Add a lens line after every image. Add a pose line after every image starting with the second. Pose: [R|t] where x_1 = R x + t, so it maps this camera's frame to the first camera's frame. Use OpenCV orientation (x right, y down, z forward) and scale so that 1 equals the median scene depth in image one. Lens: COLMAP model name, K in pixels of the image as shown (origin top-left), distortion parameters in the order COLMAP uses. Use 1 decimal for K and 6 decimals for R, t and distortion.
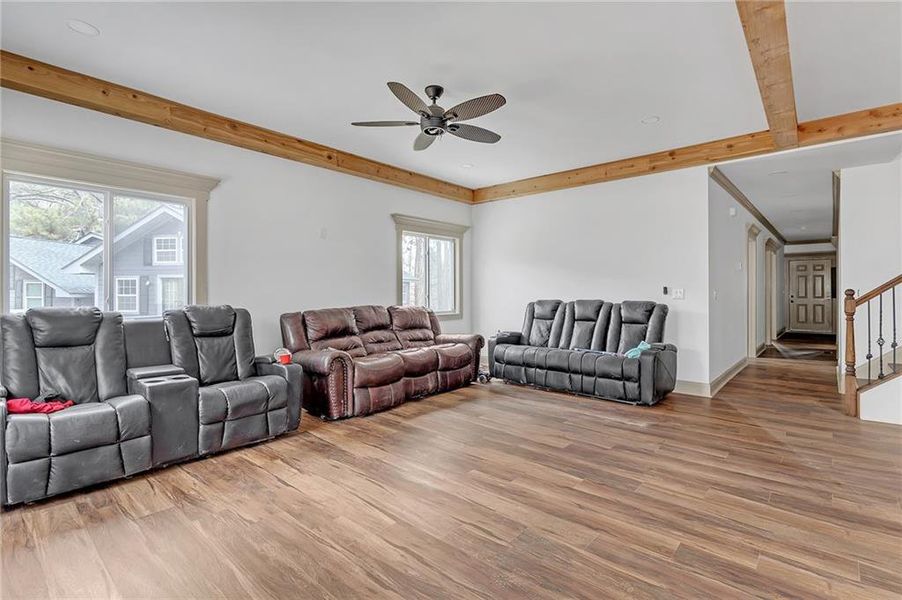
lens RADIAL K [[409.4, 0, 452.8], [0, 409.4, 295.4], [0, 0, 1]] dist [-0.026137, 0.000164]
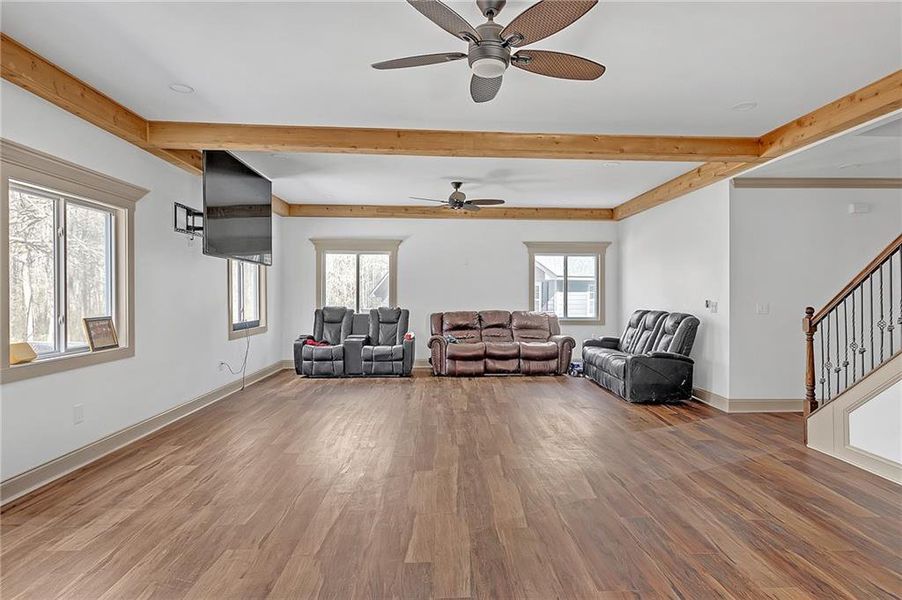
lens RADIAL K [[471.1, 0, 451.0], [0, 471.1, 300.0], [0, 0, 1]] dist [-0.088098, 0.000199]
pose [[0.682314, 0.012073, -0.730960, 1.160593], [-0.010532, 0.999922, 0.006684, -0.027318], [0.730983, 0.003138, 0.682388, -0.299613]]
